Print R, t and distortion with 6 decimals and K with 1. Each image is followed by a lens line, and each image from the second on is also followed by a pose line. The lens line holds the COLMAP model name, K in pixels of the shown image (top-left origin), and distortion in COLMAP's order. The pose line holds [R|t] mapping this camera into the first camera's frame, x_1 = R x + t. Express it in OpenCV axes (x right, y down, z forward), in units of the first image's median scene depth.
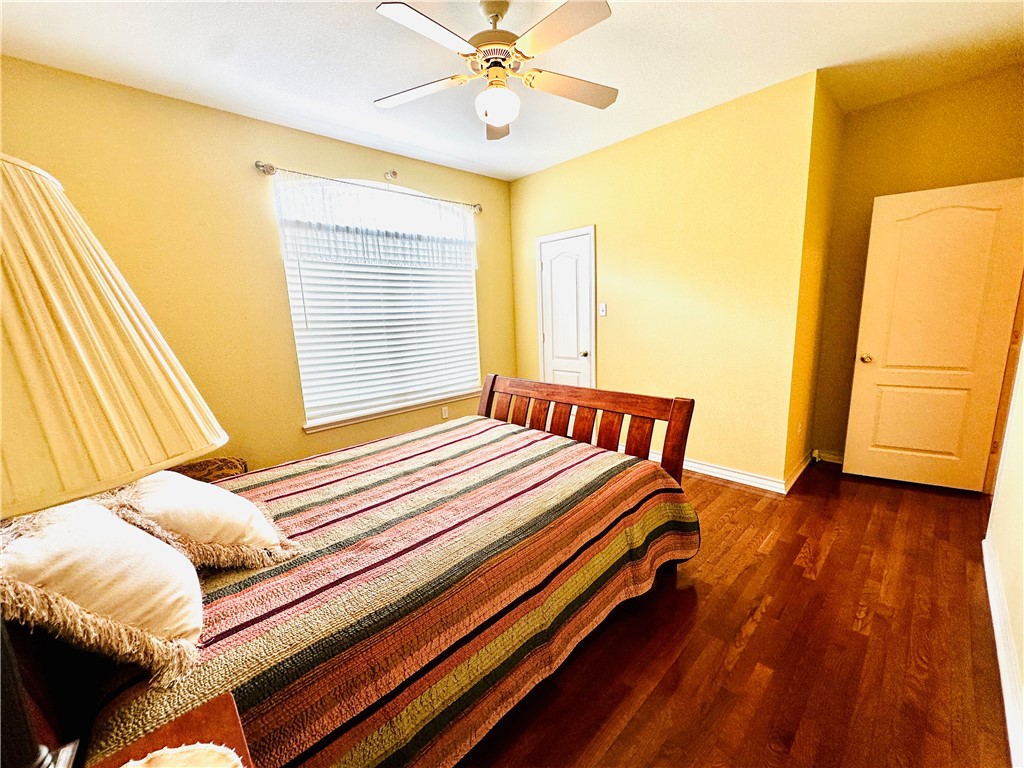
lens RADIAL K [[409.7, 0, 514.2], [0, 409.7, 383.8], [0, 0, 1]] dist [-0.002125, -0.000257]
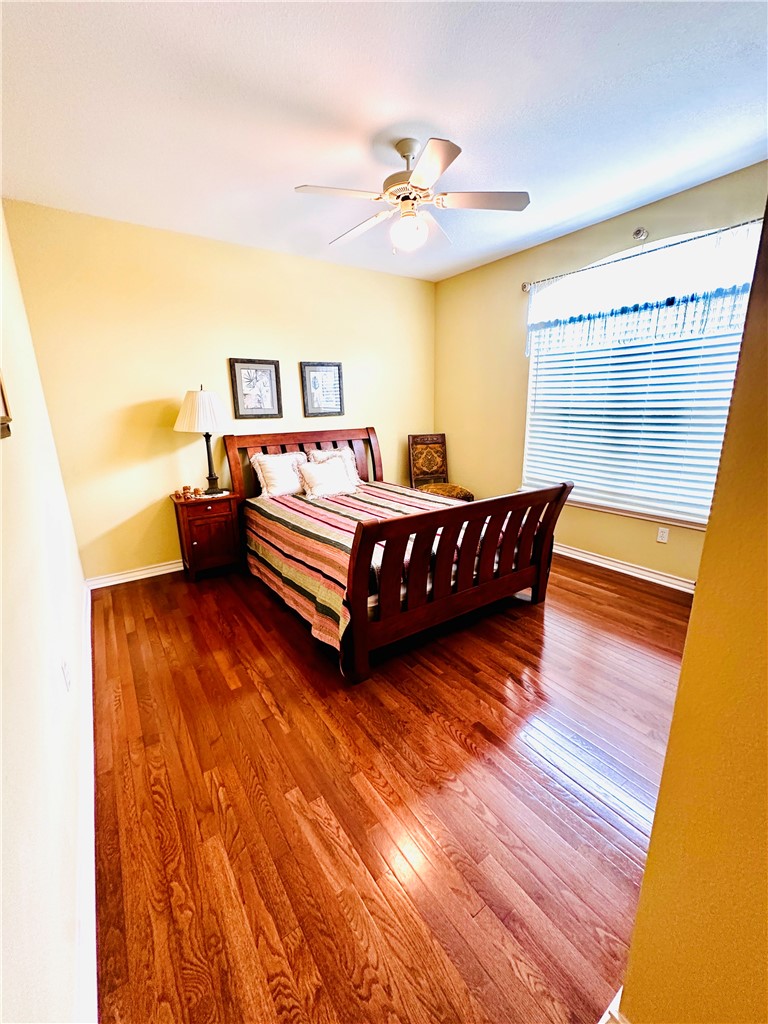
lens RADIAL K [[409.7, 0, 386.3], [0, 409.7, 511.3], [0, 0, 1]] dist [-0.002125, -0.000257]
pose [[-0.152367, 0.290383, -0.944702, 0.829239], [-0.146849, 0.938601, 0.312193, -0.179846], [0.977353, 0.186297, -0.100369, 0.758177]]
